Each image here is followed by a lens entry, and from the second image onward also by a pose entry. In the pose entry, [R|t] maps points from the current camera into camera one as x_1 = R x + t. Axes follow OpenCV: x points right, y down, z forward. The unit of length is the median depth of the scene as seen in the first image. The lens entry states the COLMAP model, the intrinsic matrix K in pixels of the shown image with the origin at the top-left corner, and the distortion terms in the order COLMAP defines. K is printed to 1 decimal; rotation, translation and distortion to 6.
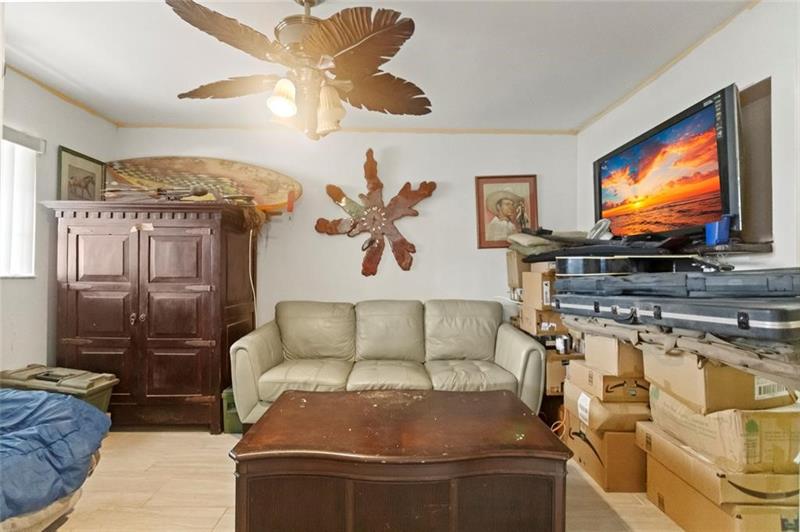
lens RADIAL K [[387.7, 0, 400.5], [0, 387.7, 267.3], [0, 0, 1]] dist [0.005566, -0.000640]
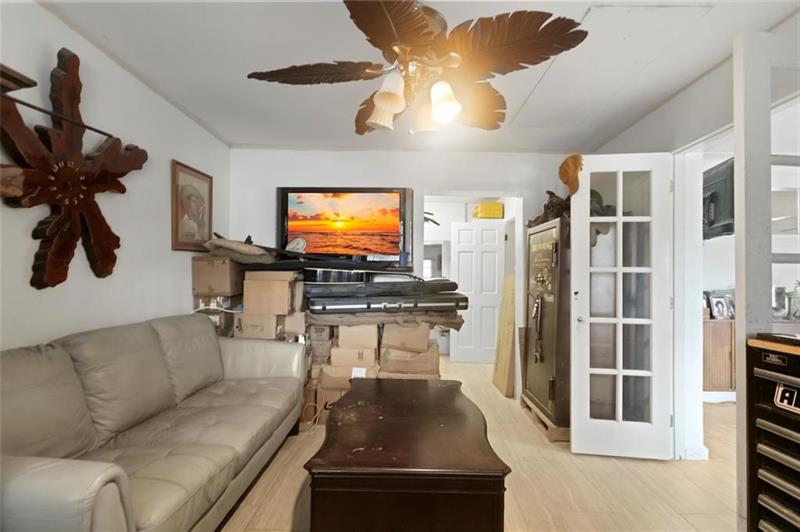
lens RADIAL K [[387.7, 0, 401.6], [0, 387.7, 273.0], [0, 0, 1]] dist [0.005566, -0.000640]
pose [[0.023798, 0.010365, 0.999663, -0.594796], [-0.025223, 0.999634, -0.009764, -0.005600], [-0.999399, -0.024982, 0.024050, 0.518251]]
